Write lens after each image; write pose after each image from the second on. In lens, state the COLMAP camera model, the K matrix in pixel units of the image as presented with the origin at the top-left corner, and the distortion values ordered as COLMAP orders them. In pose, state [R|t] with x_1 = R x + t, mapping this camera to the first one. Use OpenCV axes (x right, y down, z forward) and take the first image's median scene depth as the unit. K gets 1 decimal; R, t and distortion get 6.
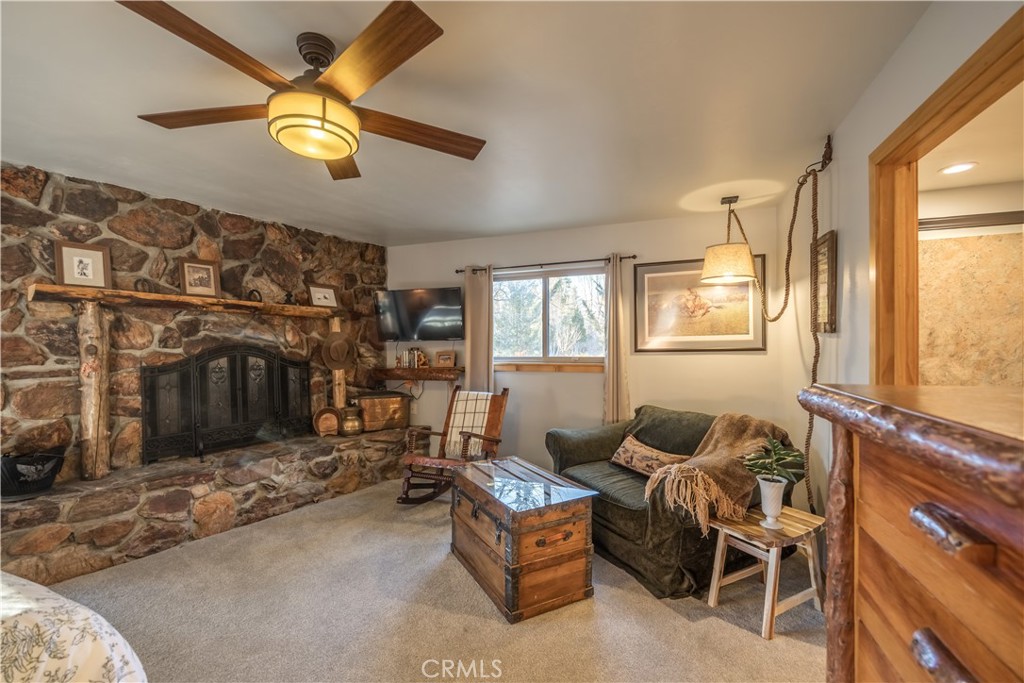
lens RADIAL K [[441.6, 0, 497.9], [0, 441.6, 356.6], [0, 0, 1]] dist [-0.007777, 0.000129]
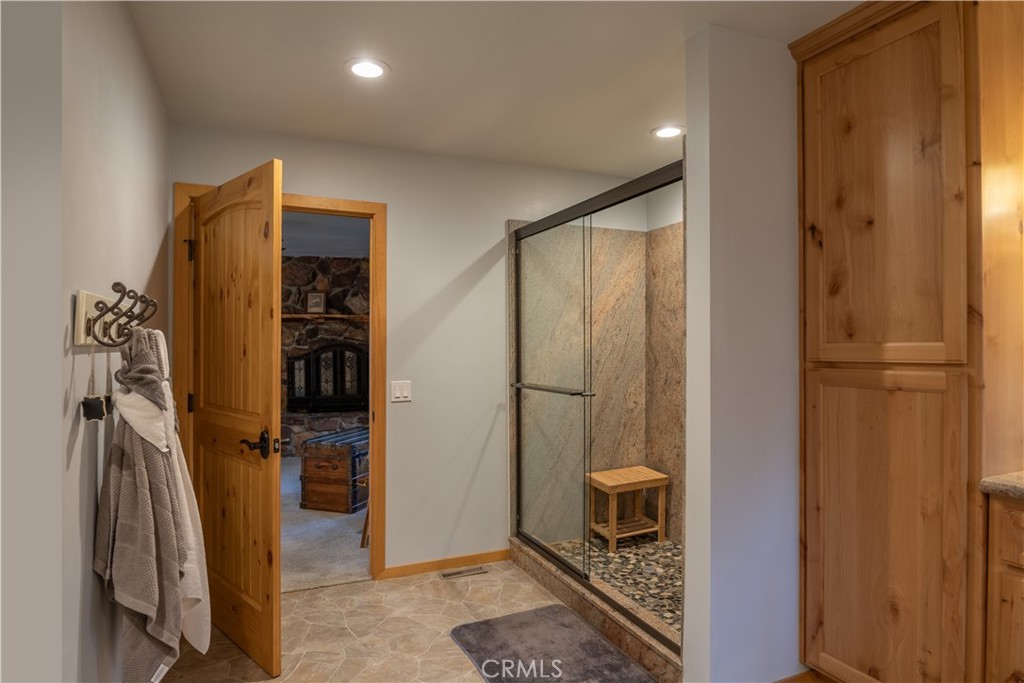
lens RADIAL K [[564.5, 0, 465.2], [0, 564.5, 360.0], [0, 0, 1]] dist [-0.003996, -0.003327]
pose [[0.683200, 0.020786, -0.729936, 1.288519], [-0.014816, 0.999784, 0.014603, -0.005118], [0.730081, 0.000838, 0.683360, -0.014839]]
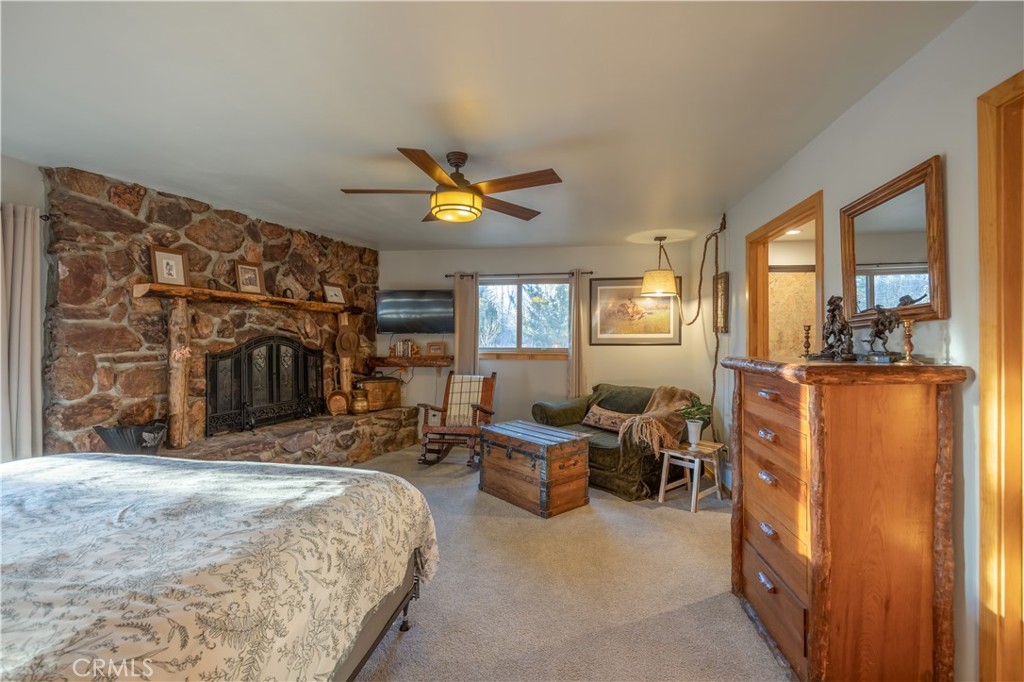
lens RADIAL K [[441.6, 0, 511.5], [0, 441.6, 344.9], [0, 0, 1]] dist [-0.007777, 0.000129]
pose [[0.976337, 0.007005, 0.216139, -0.266420], [-0.005000, 0.999939, -0.009822, 0.007345], [-0.216195, 0.008509, 0.976313, -0.307112]]
